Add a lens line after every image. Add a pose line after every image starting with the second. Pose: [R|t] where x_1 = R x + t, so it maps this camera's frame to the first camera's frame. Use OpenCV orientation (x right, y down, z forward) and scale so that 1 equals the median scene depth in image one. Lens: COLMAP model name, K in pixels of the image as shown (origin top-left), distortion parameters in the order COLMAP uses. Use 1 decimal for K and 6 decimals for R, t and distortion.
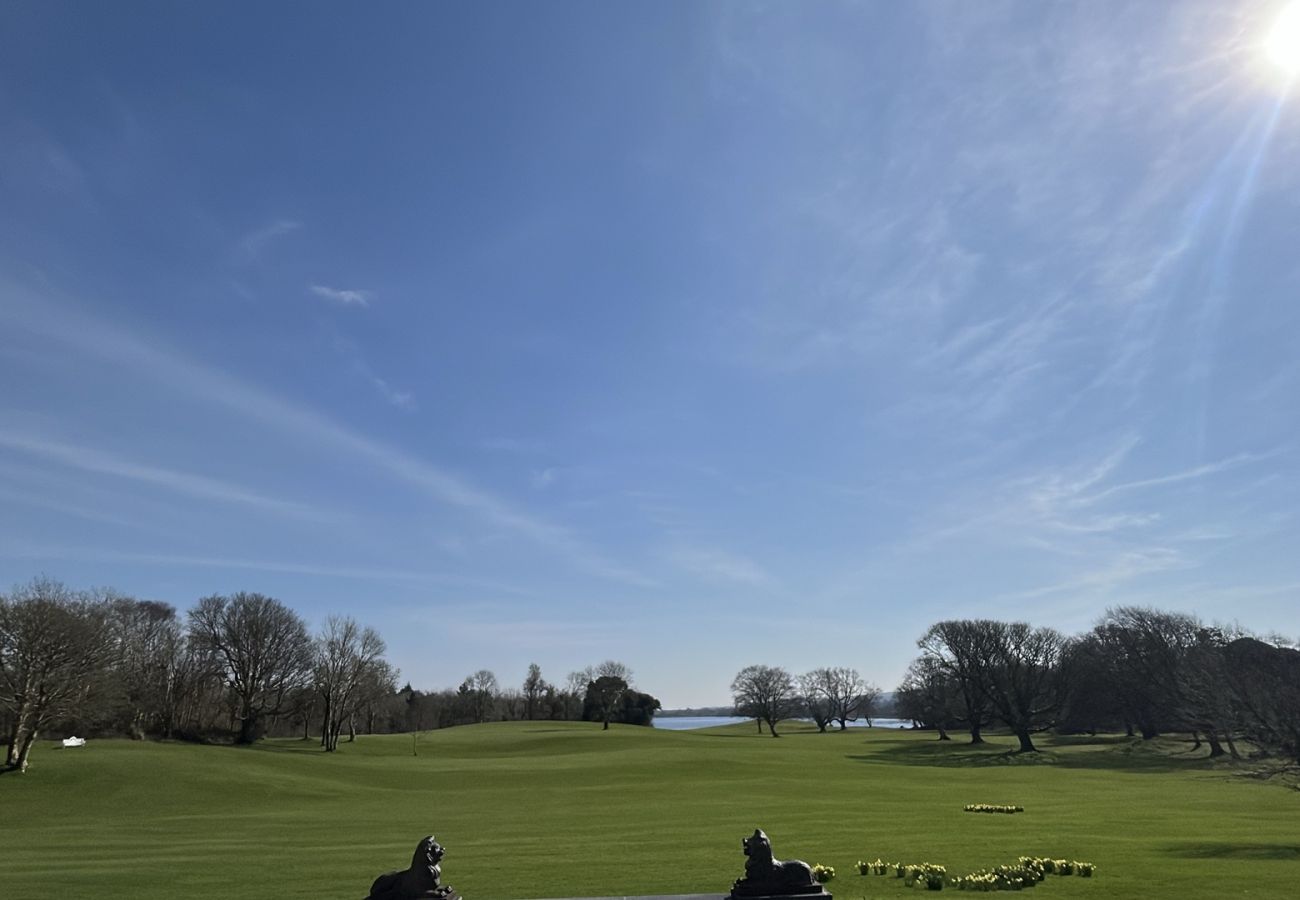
lens RADIAL K [[712.8, 0, 650.0], [0, 712.8, 450.0], [0, 0, 1]] dist [-0.017262, 0.008841]
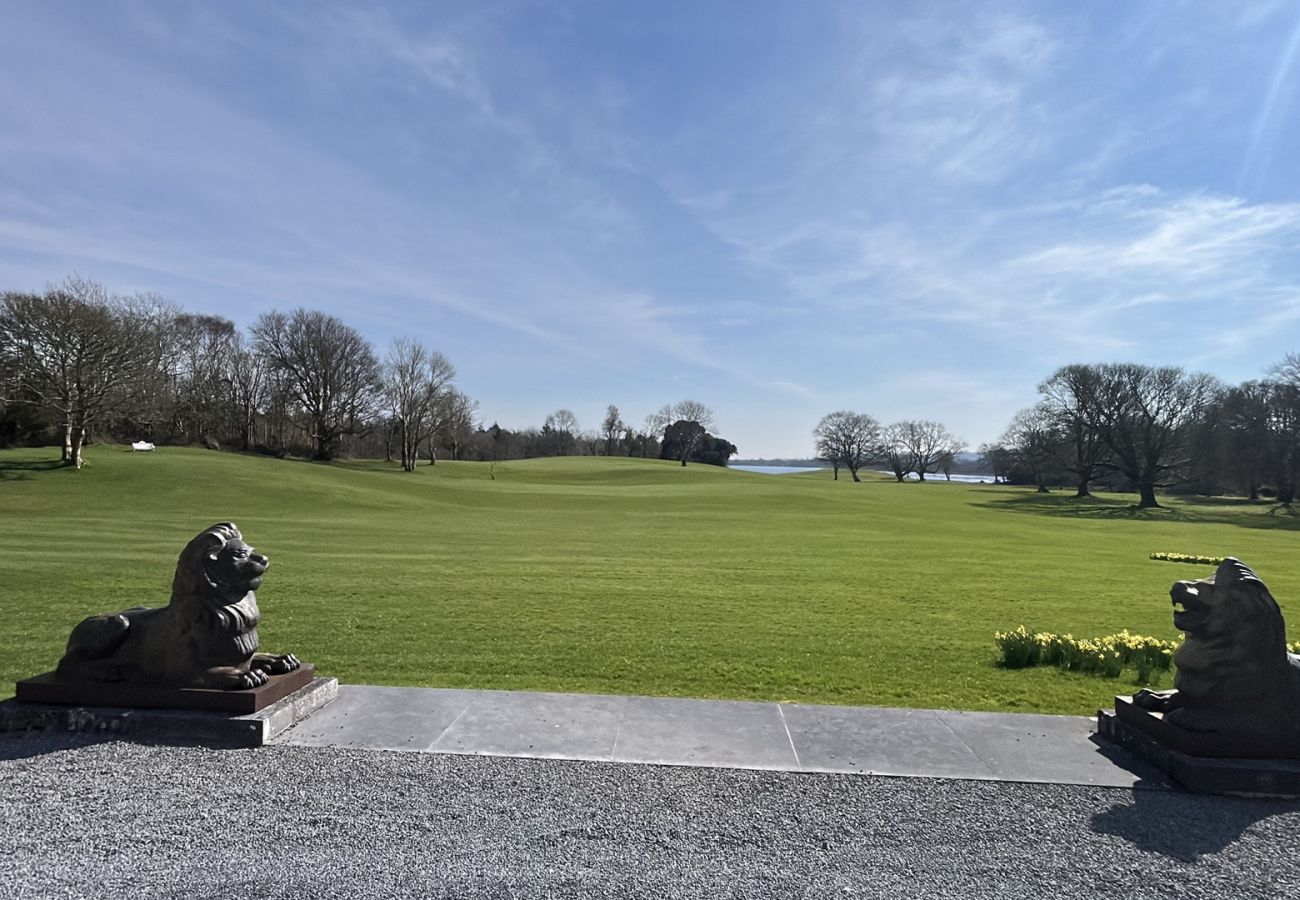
lens RADIAL K [[712.8, 0, 650.0], [0, 712.8, 450.0], [0, 0, 1]] dist [-0.017262, 0.008841]
pose [[0.993811, 0.041161, -0.103174, -0.010230], [-0.004352, 0.942526, 0.334104, 0.056831], [0.110996, -0.331588, 0.936872, 0.102355]]
